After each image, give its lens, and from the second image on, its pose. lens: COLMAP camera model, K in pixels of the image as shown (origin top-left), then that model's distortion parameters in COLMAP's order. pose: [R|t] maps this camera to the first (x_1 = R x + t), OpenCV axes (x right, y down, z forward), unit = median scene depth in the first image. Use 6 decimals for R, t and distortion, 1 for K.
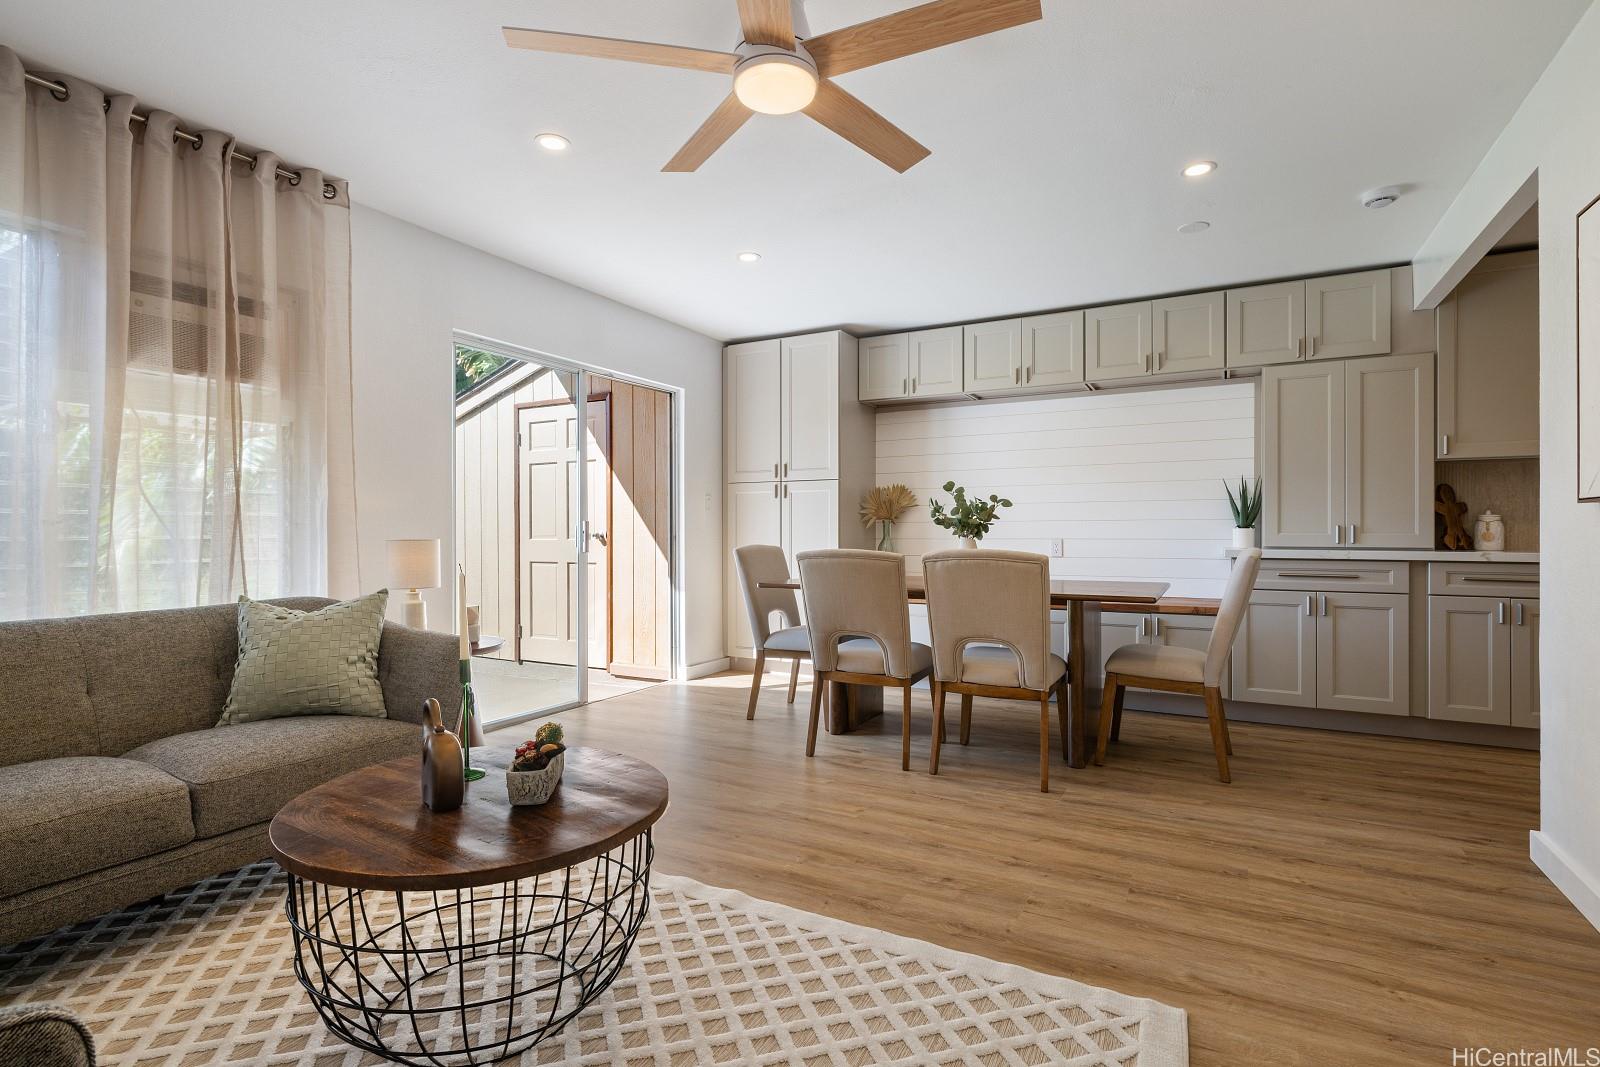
lens RADIAL K [[776.3, 0, 797.3], [0, 776.3, 539.5], [0, 0, 1]] dist [-0.007583, 0.001360]
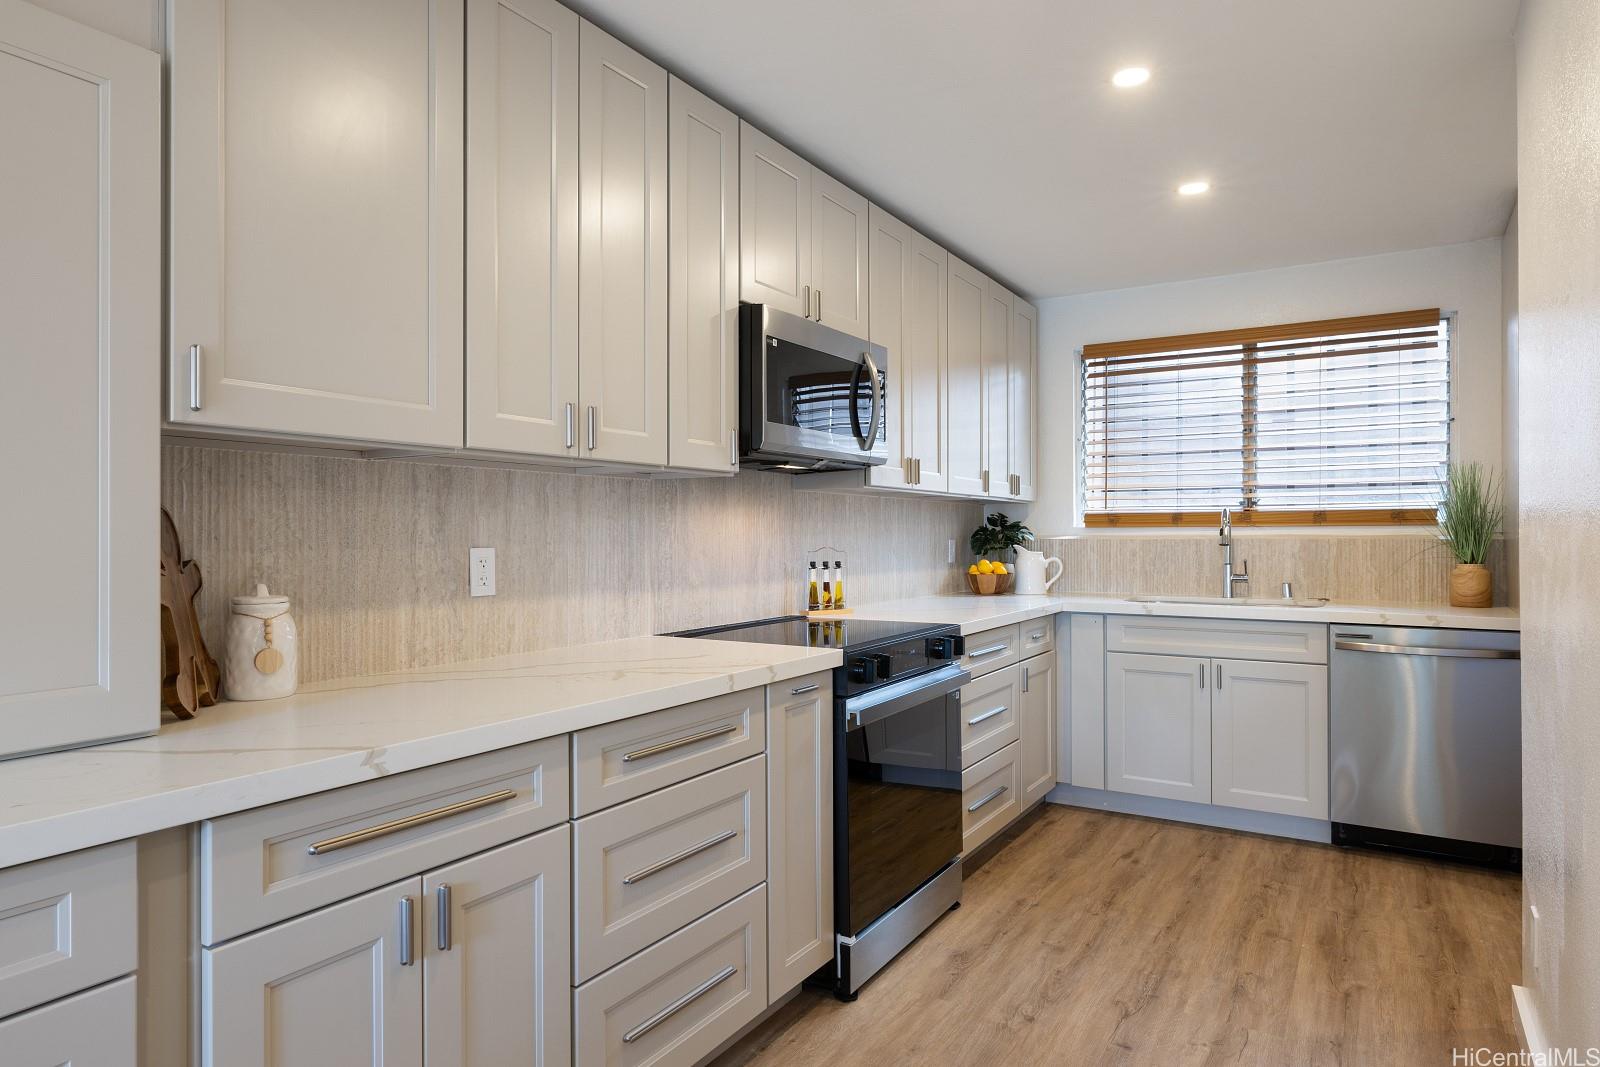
lens RADIAL K [[925.1, 0, 800.6], [0, 925.1, 524.9], [0, 0, 1]] dist [-0.018626, 0.004192]
pose [[0.061707, 0.009265, 0.998051, 0.514952], [0.012082, 0.999877, -0.010029, -0.061165], [-0.998021, 0.012678, 0.061587, 0.767649]]
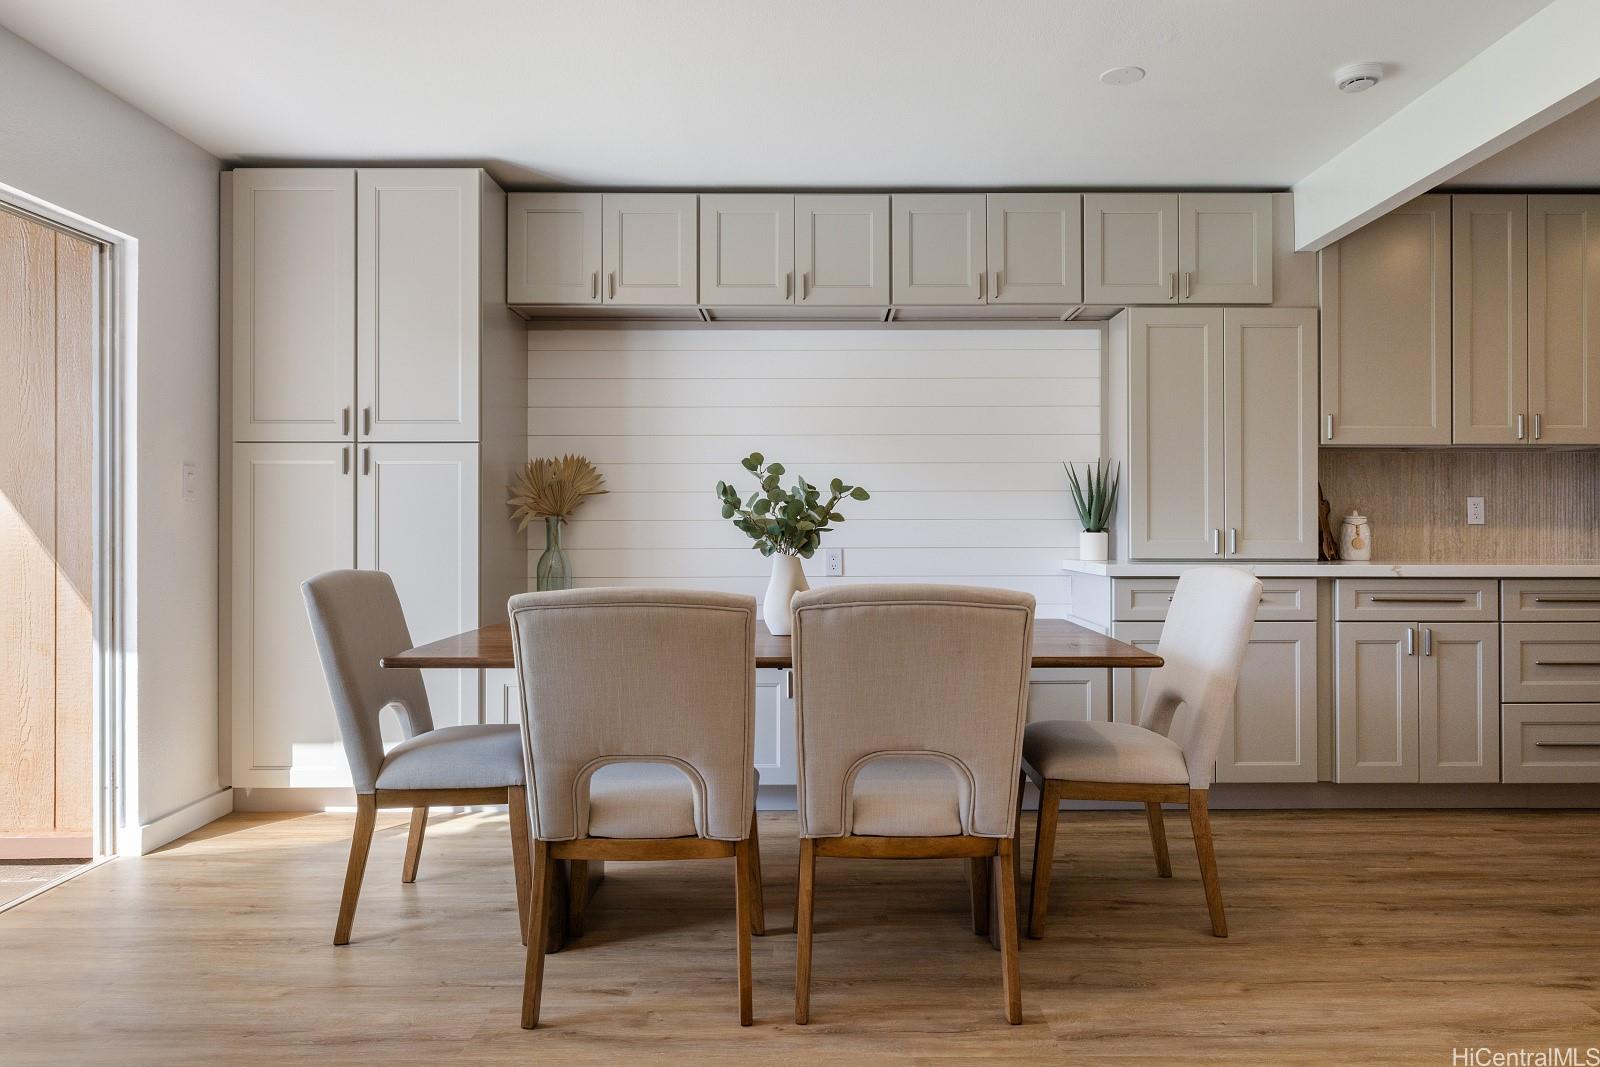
lens RADIAL K [[1049.3, 0, 825.5], [0, 1049.3, 526.3], [0, 0, 1]] dist [-0.006620, 0.005472]
pose [[0.871959, -0.000729, 0.489579, -0.130286], [0.004202, 0.999973, -0.005994, -0.018240], [-0.489562, 0.007283, 0.871938, 0.335051]]
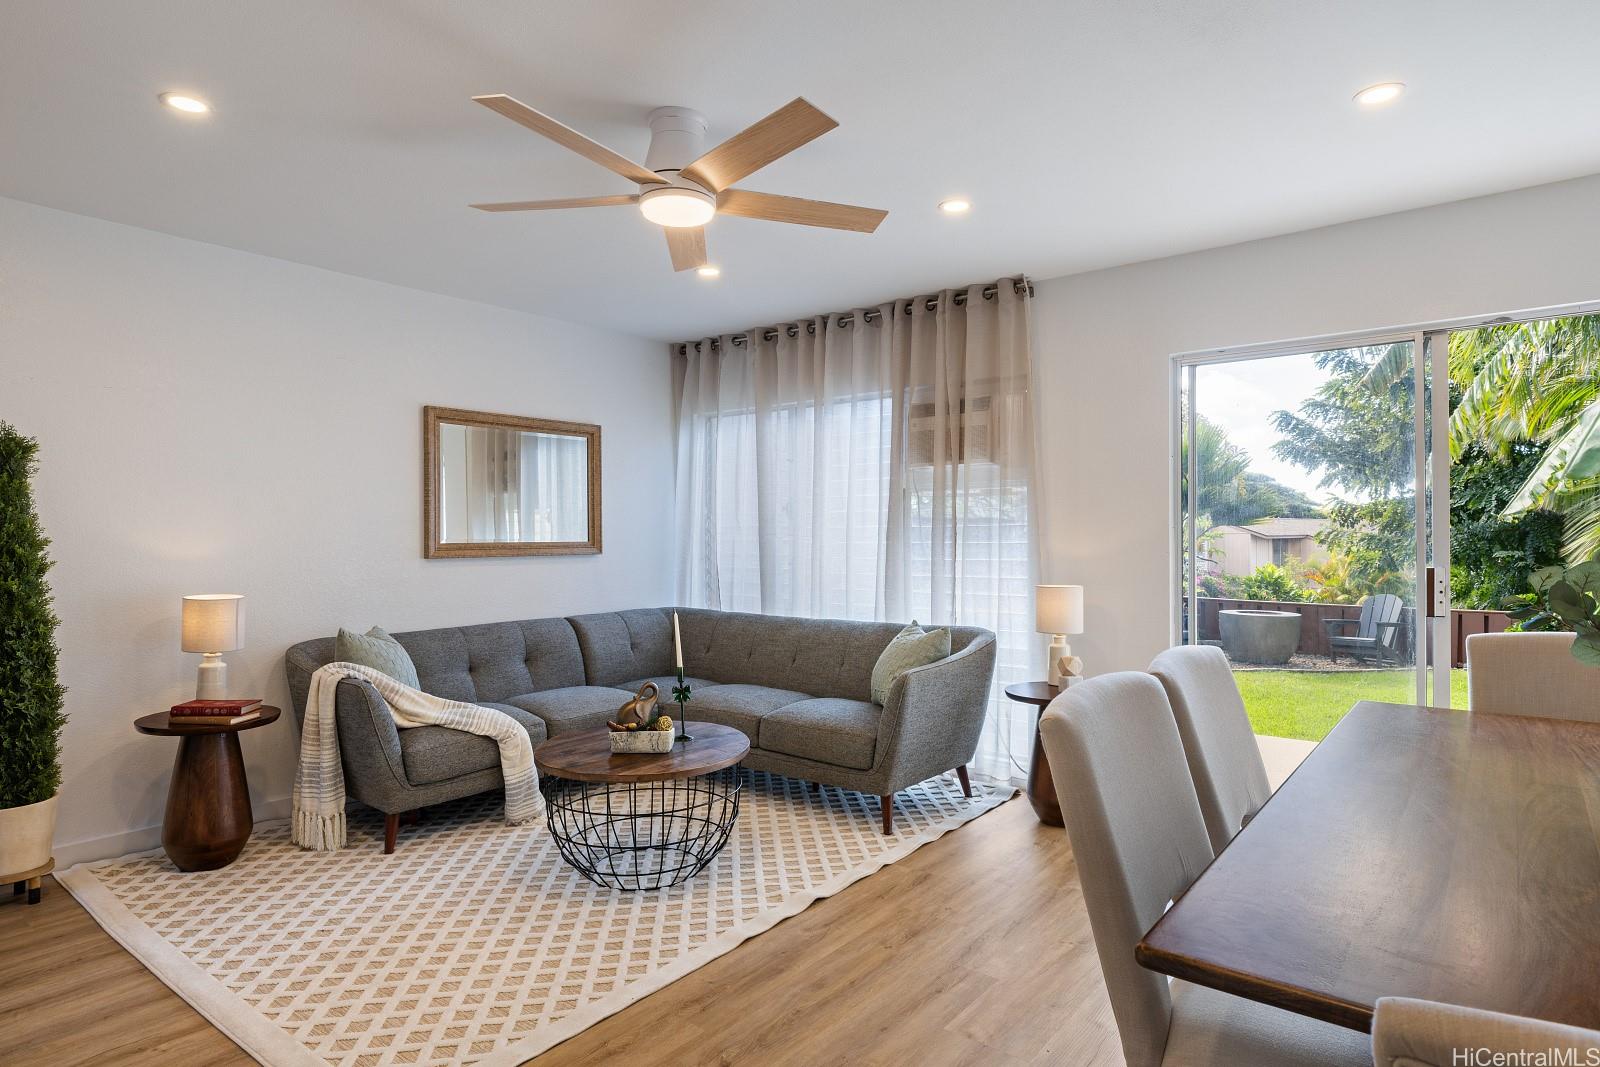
lens RADIAL K [[883.7, 0, 806.8], [0, 883.7, 530.9], [0, 0, 1]] dist [-0.008263, 0.001017]
pose [[-0.174050, -0.001556, -0.984736, 0.639463], [-0.003663, 0.999993, -0.000933, -0.061420], [0.984730, 0.003445, -0.174055, 0.747556]]
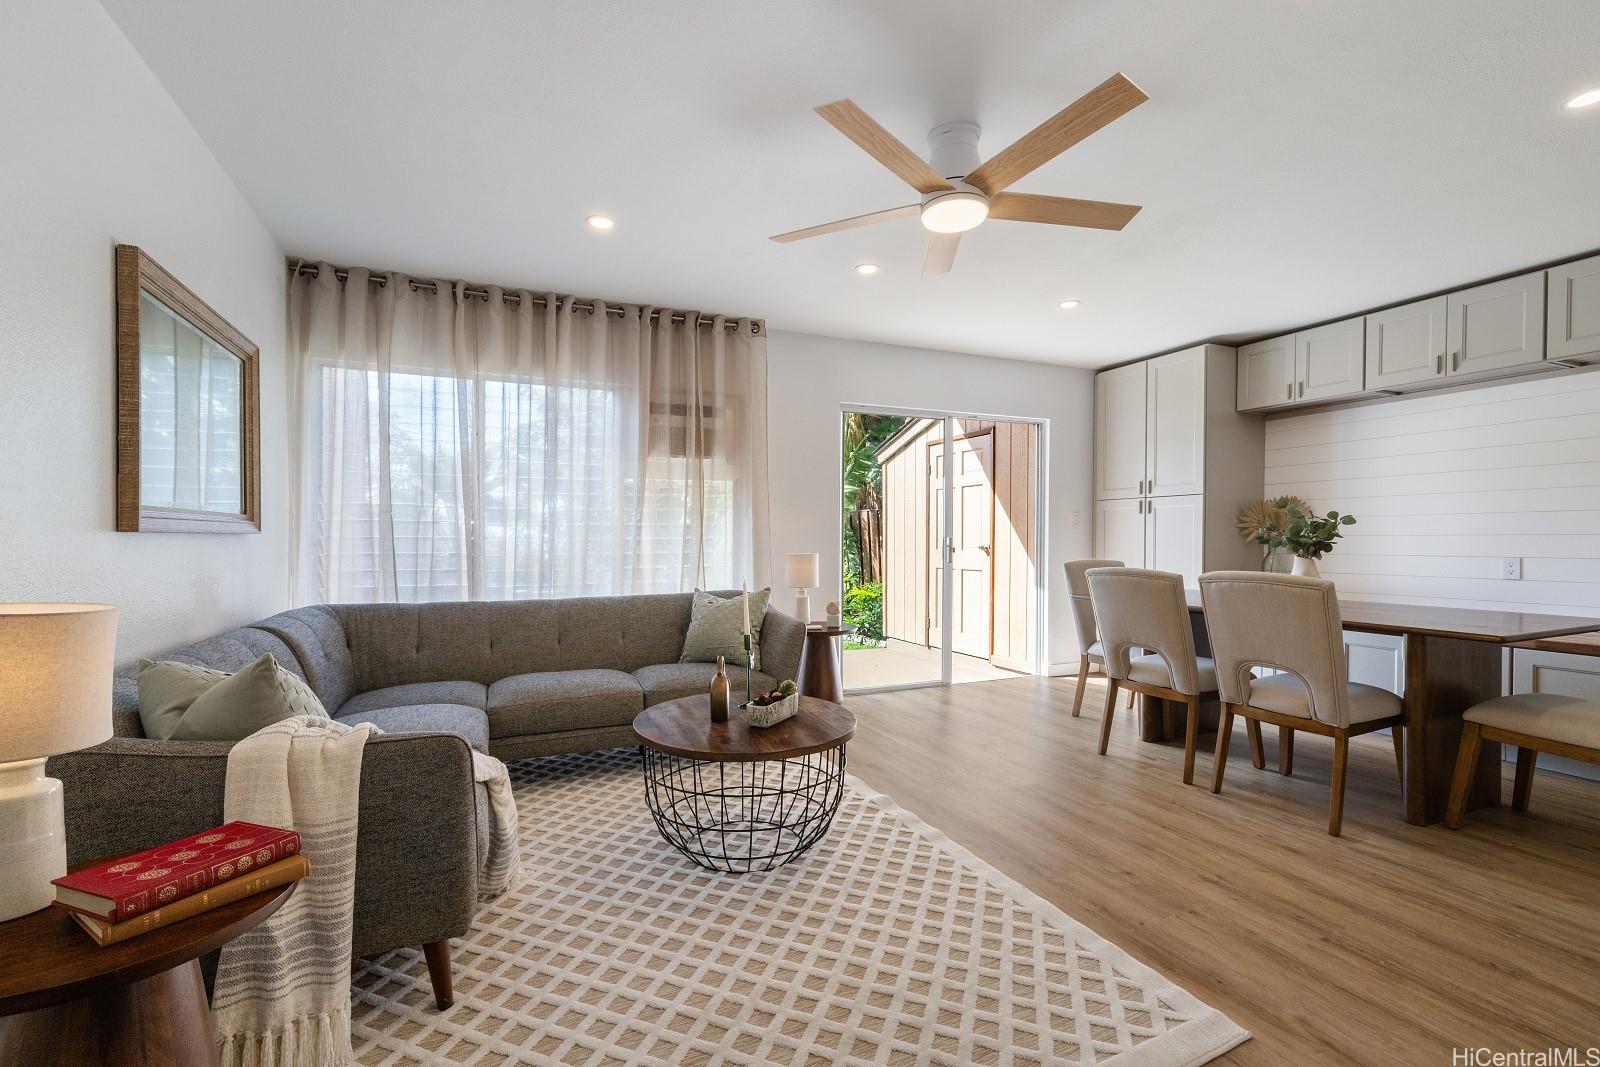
lens RADIAL K [[696.8, 0, 788.5], [0, 696.8, 544.4], [0, 0, 1]] dist [0.005112, -0.000957]
pose [[0.787990, 0.004928, -0.615668, 0.254848], [-0.003674, 0.999988, 0.003302, -0.018844], [0.615677, -0.000340, 0.787999, -0.048771]]
